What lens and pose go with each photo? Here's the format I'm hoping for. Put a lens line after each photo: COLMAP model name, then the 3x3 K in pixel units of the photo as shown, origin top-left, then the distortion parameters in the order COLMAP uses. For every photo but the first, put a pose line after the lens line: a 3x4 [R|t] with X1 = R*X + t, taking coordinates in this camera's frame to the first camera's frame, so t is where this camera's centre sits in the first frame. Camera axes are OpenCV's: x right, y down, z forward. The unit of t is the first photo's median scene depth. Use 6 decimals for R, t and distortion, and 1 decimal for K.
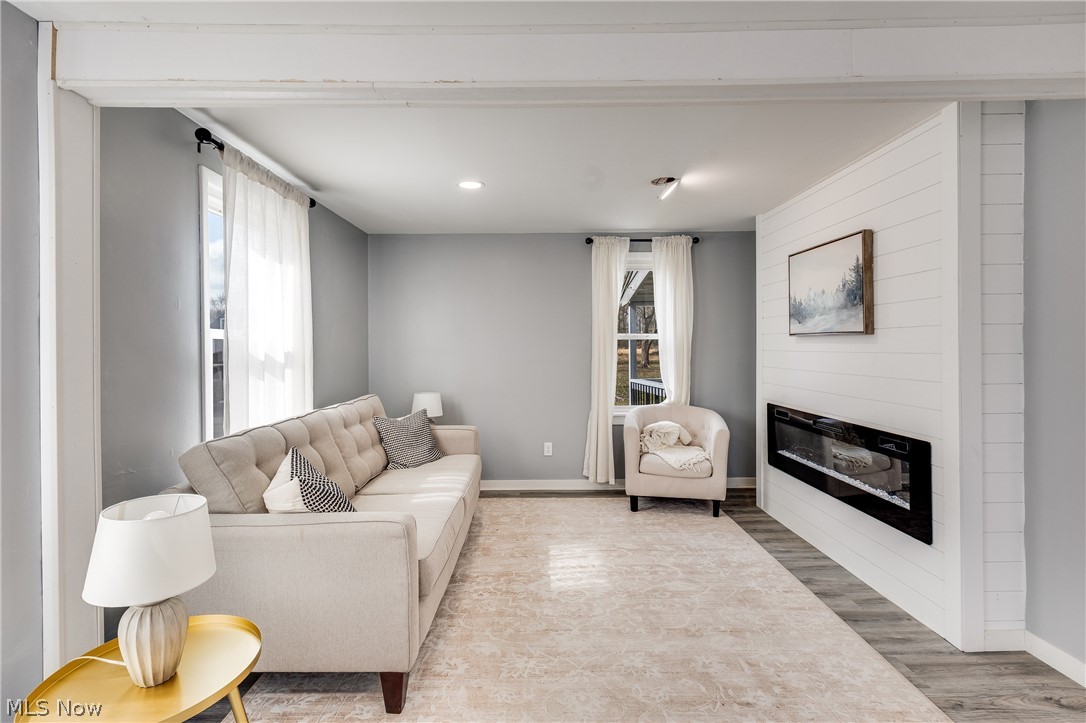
lens RADIAL K [[514.1, 0, 542.3], [0, 514.1, 343.9], [0, 0, 1]] dist [0.011510, 0.000131]
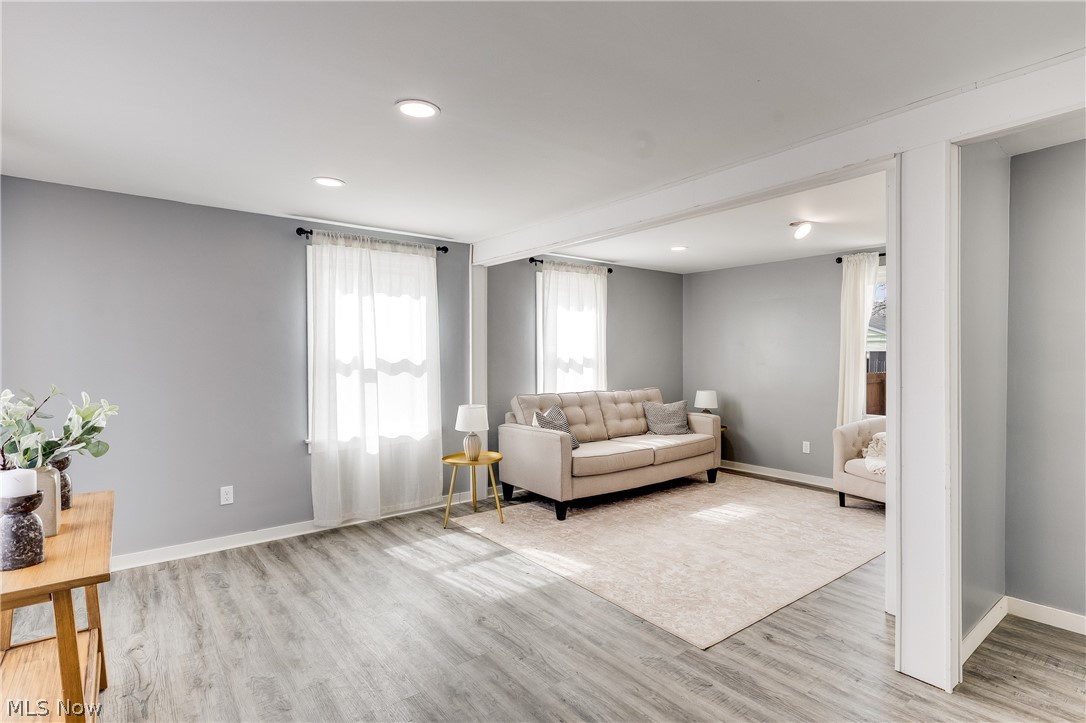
lens RADIAL K [[542.6, 0, 543.0], [0, 542.6, 361.5], [0, 0, 1]] dist [0.000856, -0.000026]
pose [[0.606976, 0.019526, -0.794480, 0.918440], [-0.004396, 0.999765, 0.021214, -0.012170], [0.794708, -0.009384, 0.606919, -0.283999]]
